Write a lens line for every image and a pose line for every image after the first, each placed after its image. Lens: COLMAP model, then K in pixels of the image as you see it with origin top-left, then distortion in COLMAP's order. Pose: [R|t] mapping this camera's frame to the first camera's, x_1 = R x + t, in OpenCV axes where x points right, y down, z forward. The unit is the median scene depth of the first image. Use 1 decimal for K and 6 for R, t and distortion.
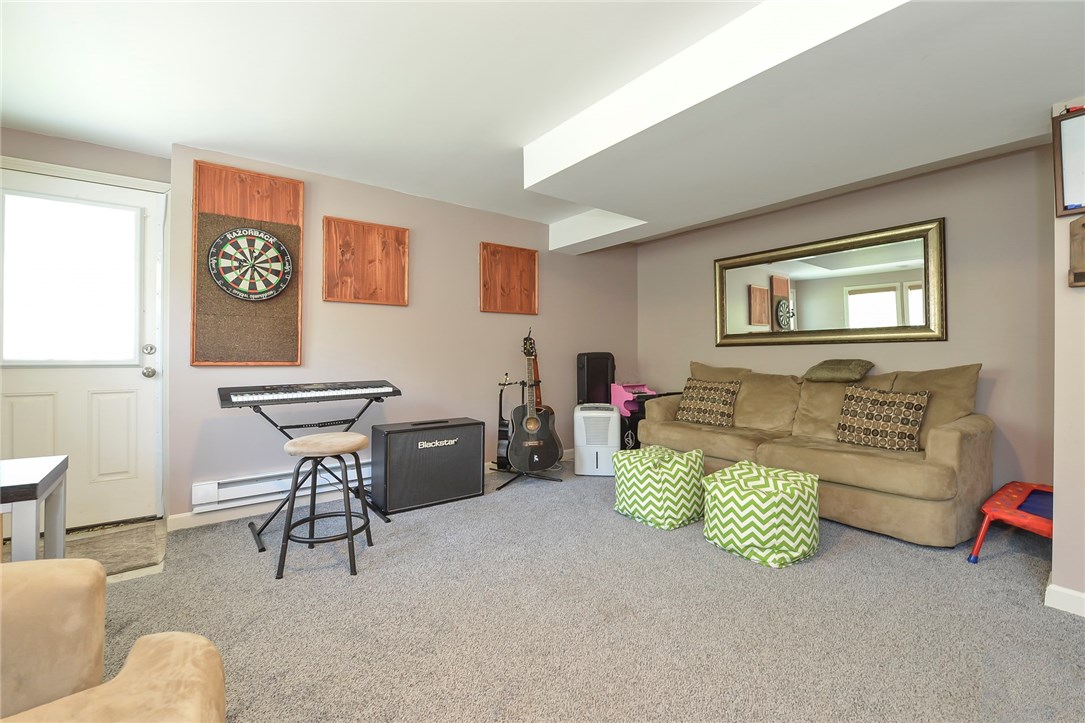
lens RADIAL K [[462.9, 0, 541.6], [0, 462.9, 355.2], [0, 0, 1]] dist [-0.017652, -0.000474]
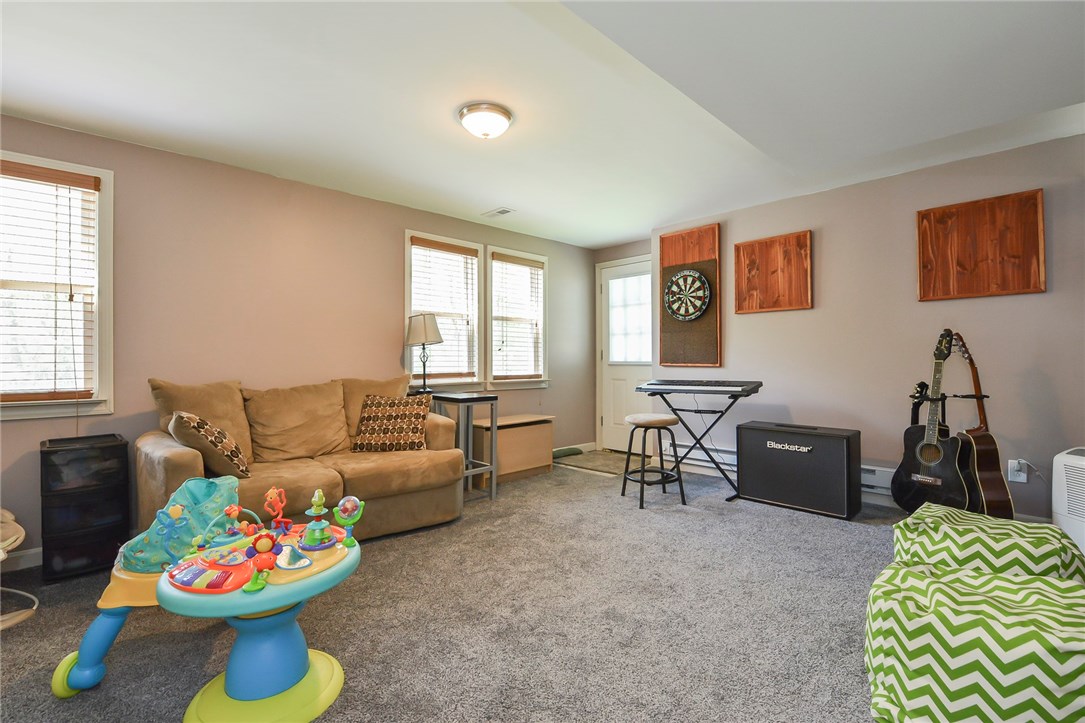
lens RADIAL K [[495.8, 0, 543.2], [0, 495.8, 353.9], [0, 0, 1]] dist [-0.001321, -0.000207]
pose [[0.102893, -0.010086, -0.994641, 0.830912], [0.005614, 0.999939, -0.009559, -0.002934], [0.994677, -0.004601, 0.102944, 0.383357]]
